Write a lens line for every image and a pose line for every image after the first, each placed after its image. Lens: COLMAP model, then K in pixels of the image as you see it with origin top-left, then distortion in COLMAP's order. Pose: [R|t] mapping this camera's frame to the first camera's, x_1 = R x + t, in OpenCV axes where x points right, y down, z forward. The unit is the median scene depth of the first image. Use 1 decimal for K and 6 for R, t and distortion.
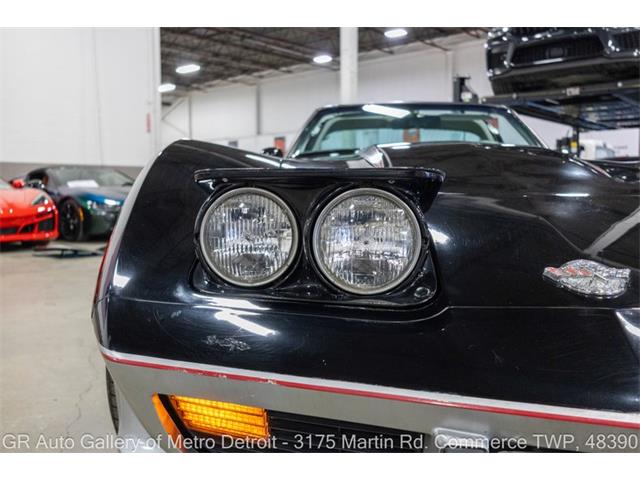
lens RADIAL K [[492.3, 0, 320.0], [0, 492.3, 240.0], [0, 0, 1]] dist [-0.007280, -0.005089]
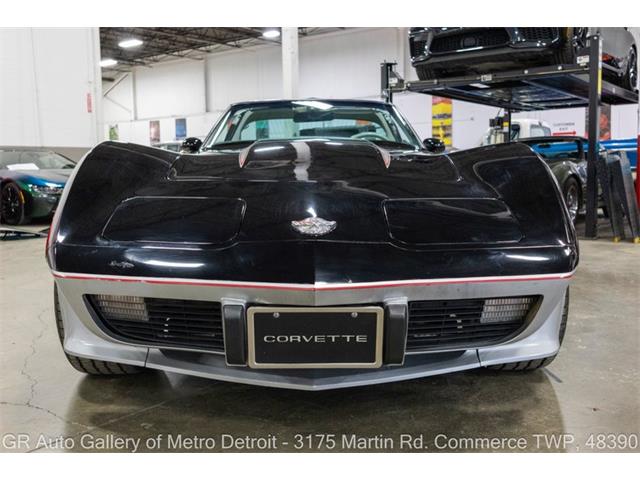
lens RADIAL K [[514.8, 0, 305.9], [0, 514.8, 237.0], [0, 0, 1]] dist [-0.002243, -0.006676]
pose [[0.998372, -0.016848, 0.054490, 0.039161], [0.015161, 0.999397, 0.031231, 0.005369], [-0.054983, -0.030354, 0.998026, -0.095049]]
